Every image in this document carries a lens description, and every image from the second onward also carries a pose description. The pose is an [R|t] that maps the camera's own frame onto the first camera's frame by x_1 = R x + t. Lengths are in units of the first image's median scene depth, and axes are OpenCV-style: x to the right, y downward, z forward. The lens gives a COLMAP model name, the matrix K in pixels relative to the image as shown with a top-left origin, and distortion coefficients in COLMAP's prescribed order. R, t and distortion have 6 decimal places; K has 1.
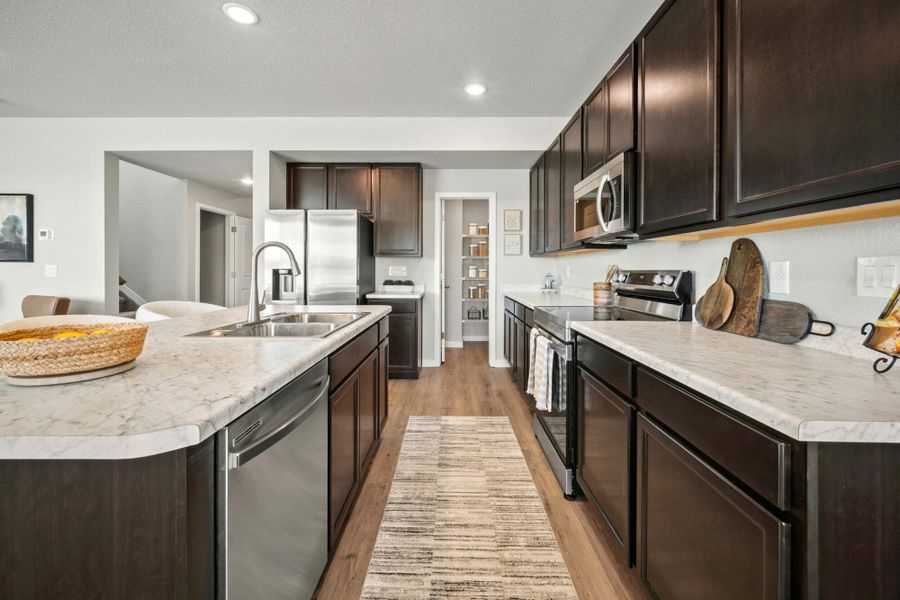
lens RADIAL K [[369.5, 0, 449.1], [0, 369.5, 269.8], [0, 0, 1]] dist [-0.008319, -0.000147]
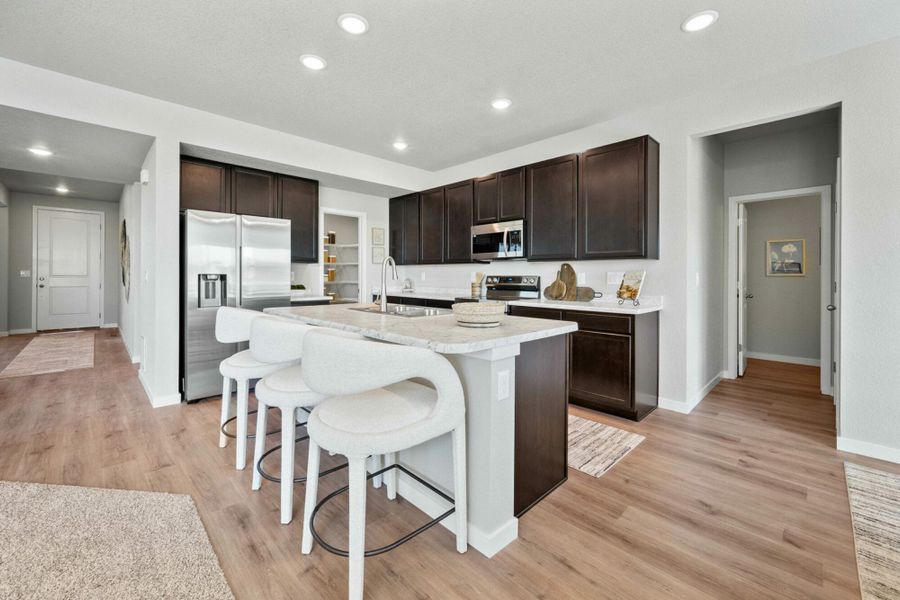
lens RADIAL K [[369.5, 0, 449.1], [0, 369.5, 269.8], [0, 0, 1]] dist [-0.008319, -0.000147]
pose [[0.709902, 0.010340, 0.704225, -1.294456], [-0.002430, 0.999922, -0.012232, -0.006915], [-0.704297, 0.006973, 0.709872, -0.202264]]
